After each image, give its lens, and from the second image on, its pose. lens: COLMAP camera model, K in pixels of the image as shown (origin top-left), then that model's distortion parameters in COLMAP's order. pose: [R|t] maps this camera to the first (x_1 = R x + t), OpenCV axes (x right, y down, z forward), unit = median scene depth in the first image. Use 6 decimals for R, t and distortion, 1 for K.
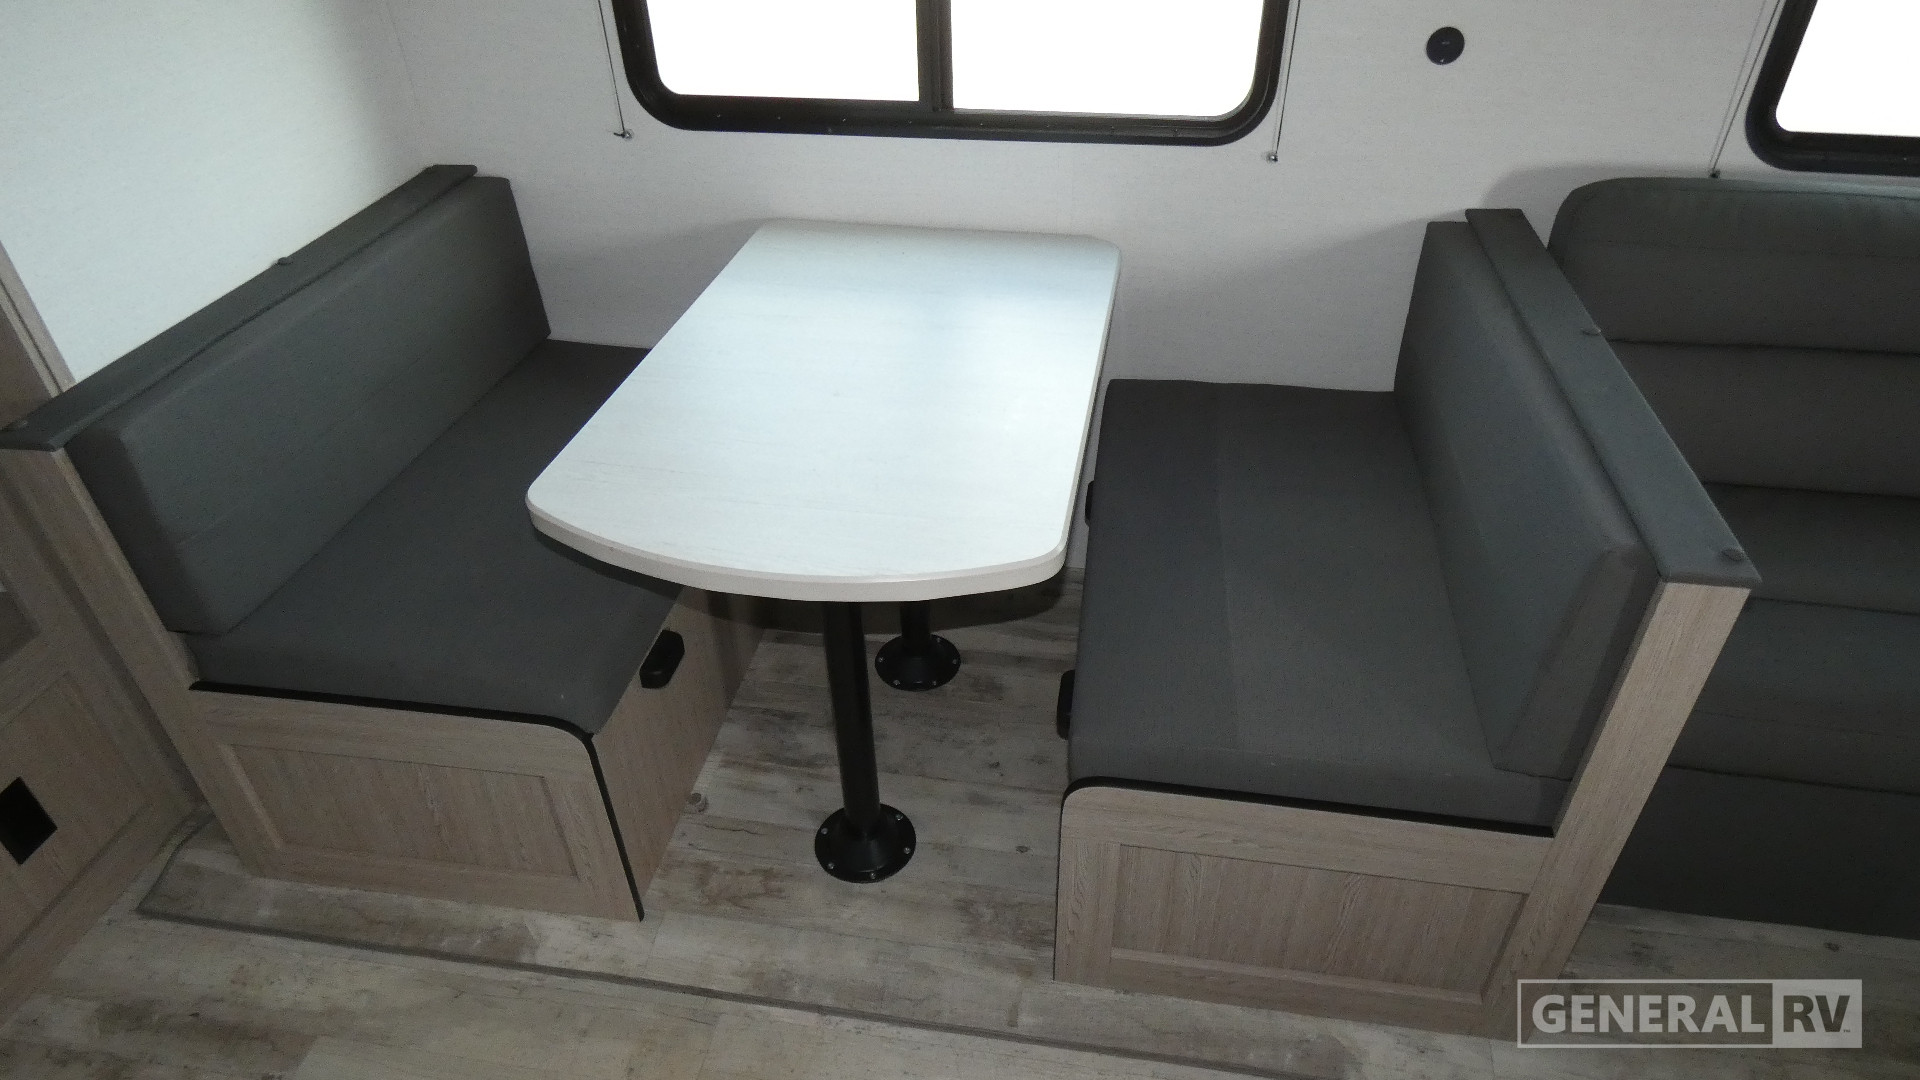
lens RADIAL K [[1124.5, 0, 960.0], [0, 1124.5, 540.0], [0, 0, 1]] dist [0.003898, 0.000881]
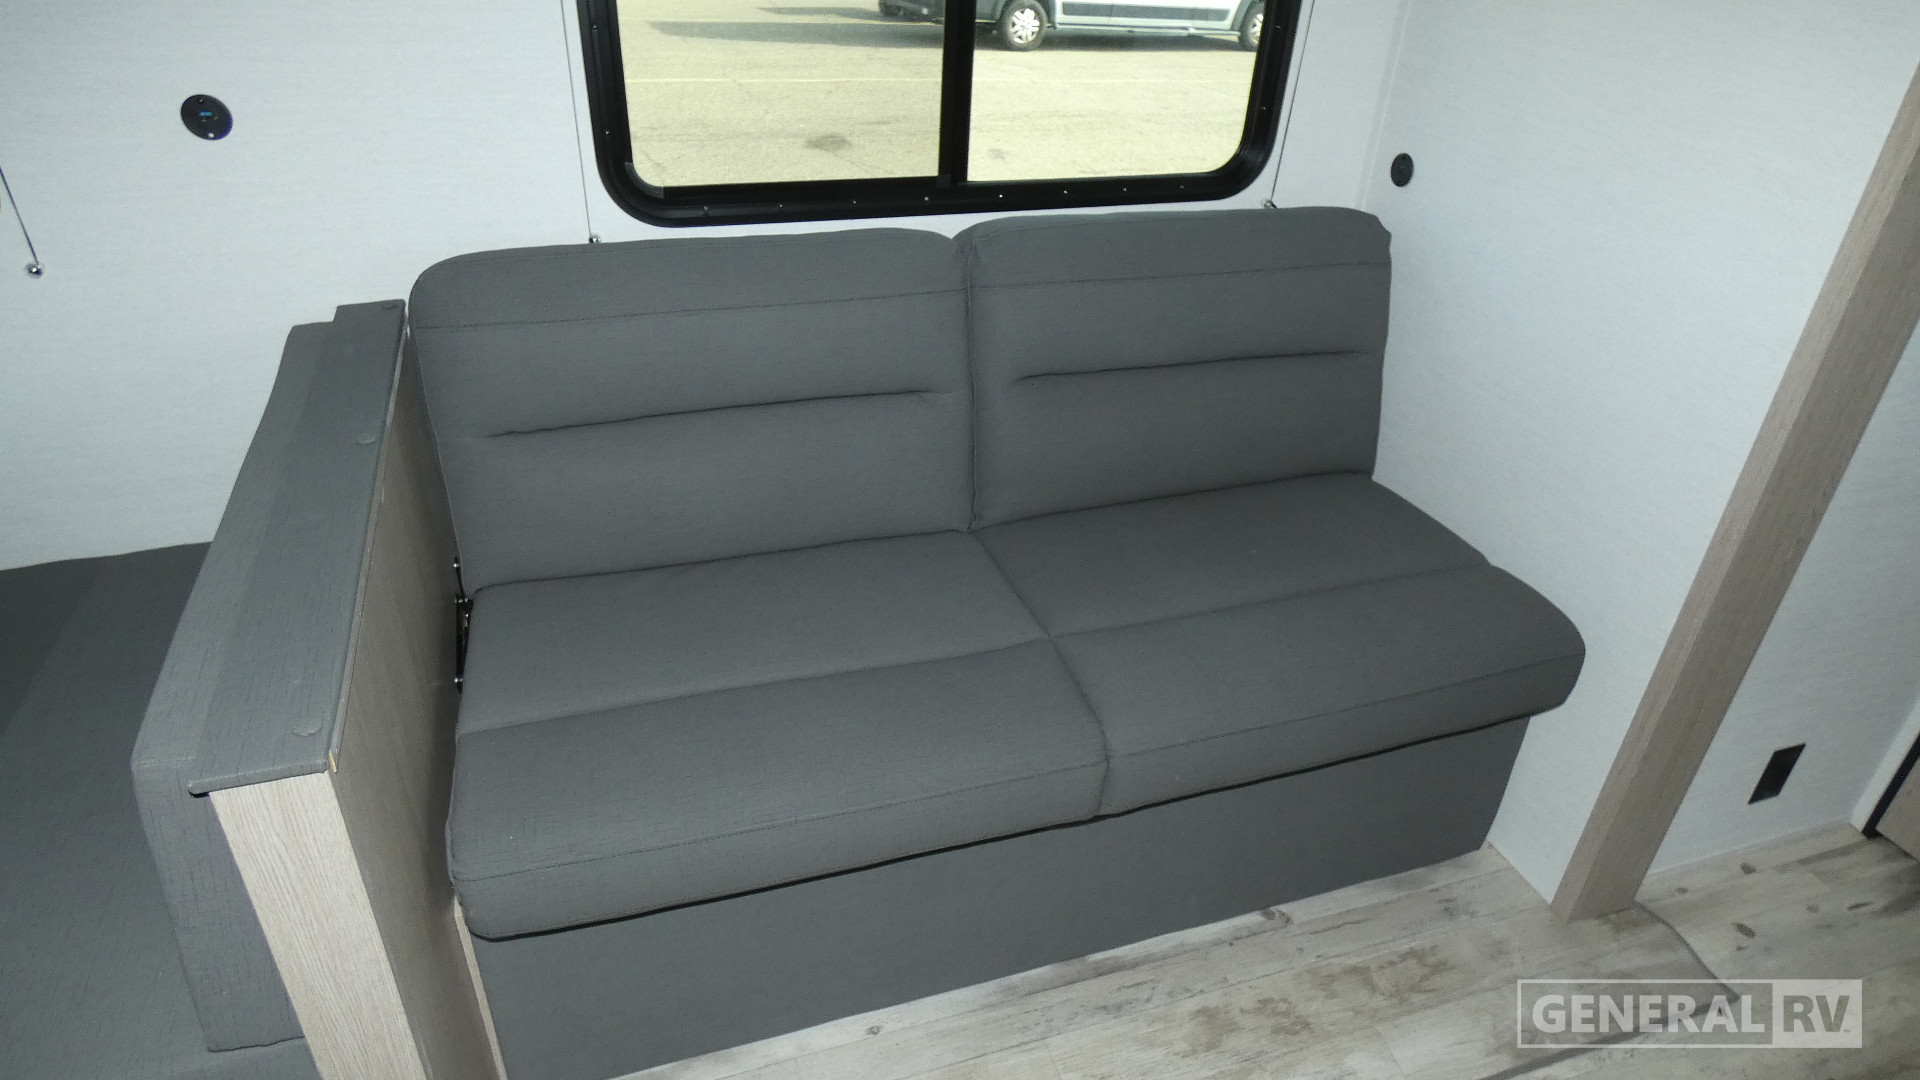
lens RADIAL K [[1160.4, 0, 960.0], [0, 1160.4, 540.0], [0, 0, 1]] dist [0.002209, -0.020579]
pose [[0.875940, -0.194274, 0.441572, -0.872592], [0.227177, 0.973598, -0.022303, -0.107218], [-0.425581, 0.119852, 0.896948, 0.248339]]
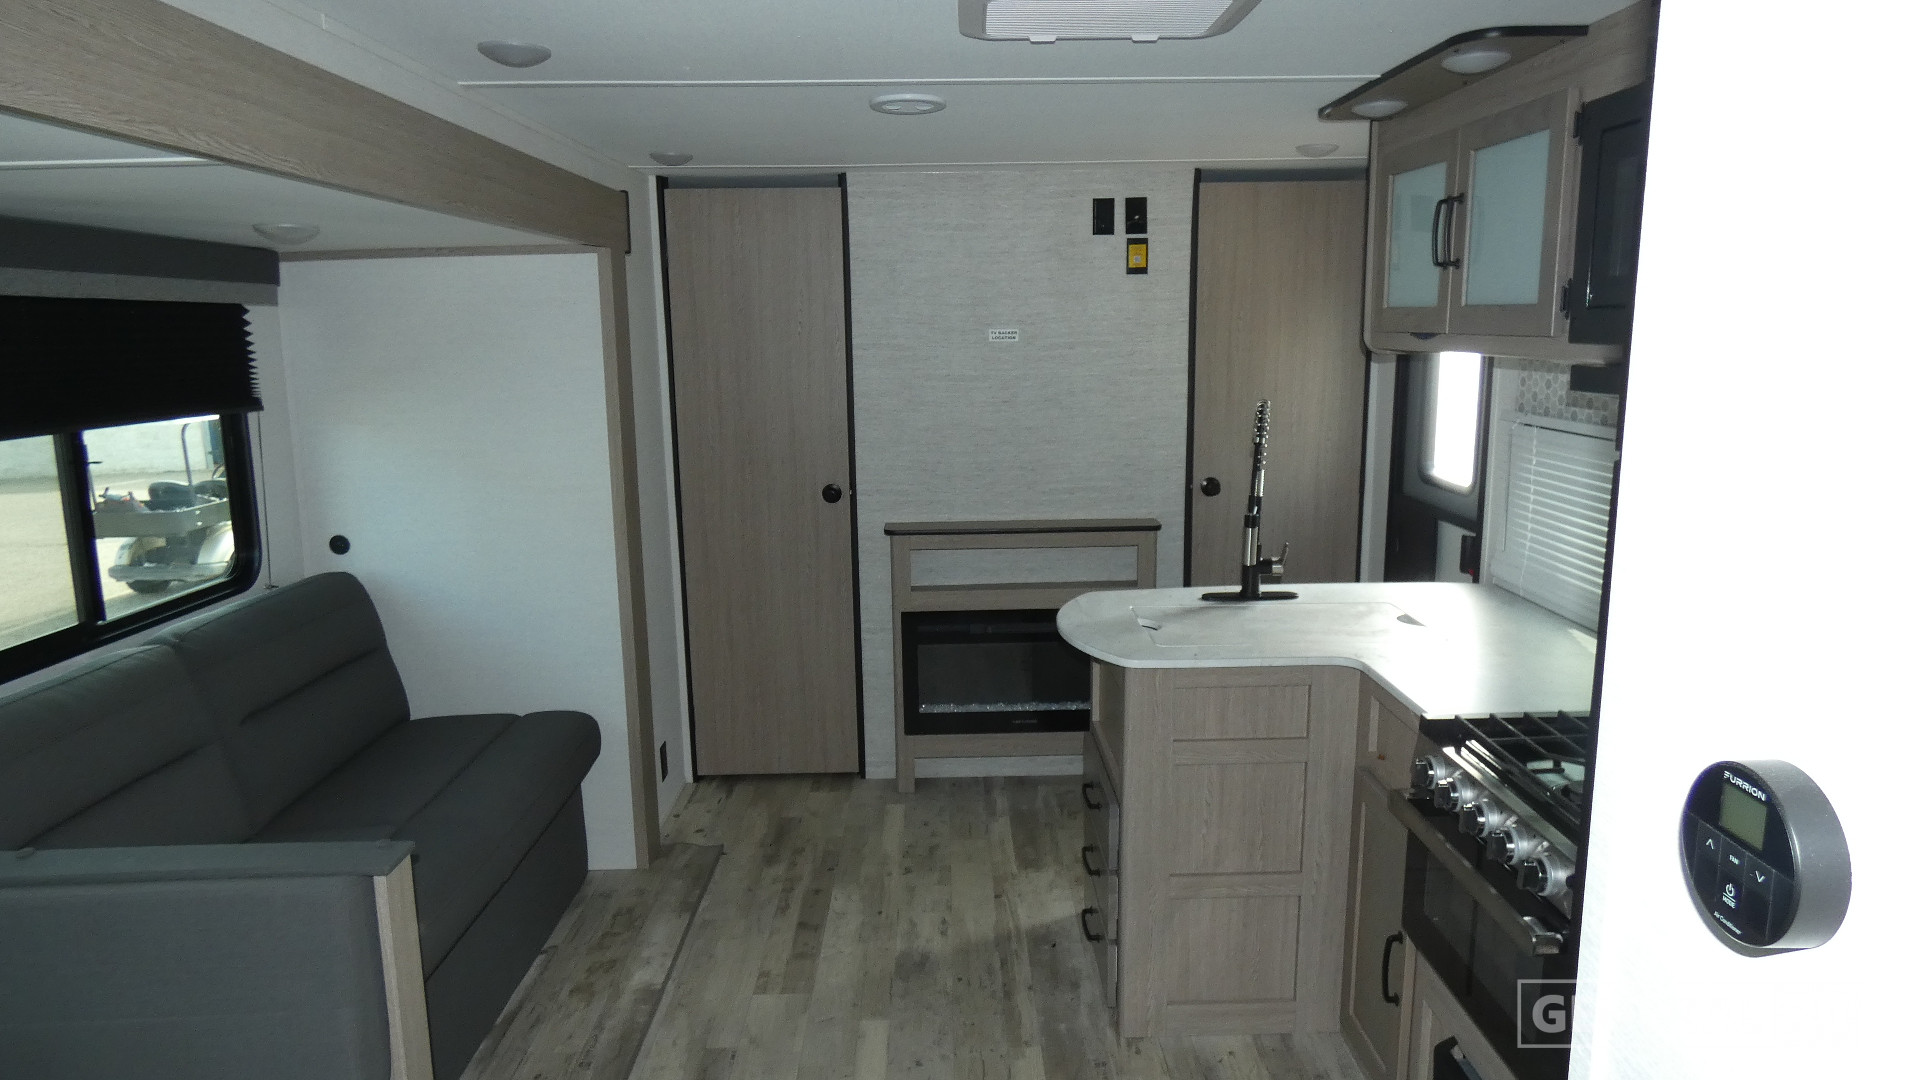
lens RADIAL K [[1160.4, 0, 960.0], [0, 1160.4, 540.0], [0, 0, 1]] dist [0.002209, -0.020579]
pose [[-0.186332, -0.153933, 0.970353, -1.911847], [0.593601, 0.769366, 0.236036, -0.241485], [-0.782891, 0.619984, -0.051983, 0.353548]]
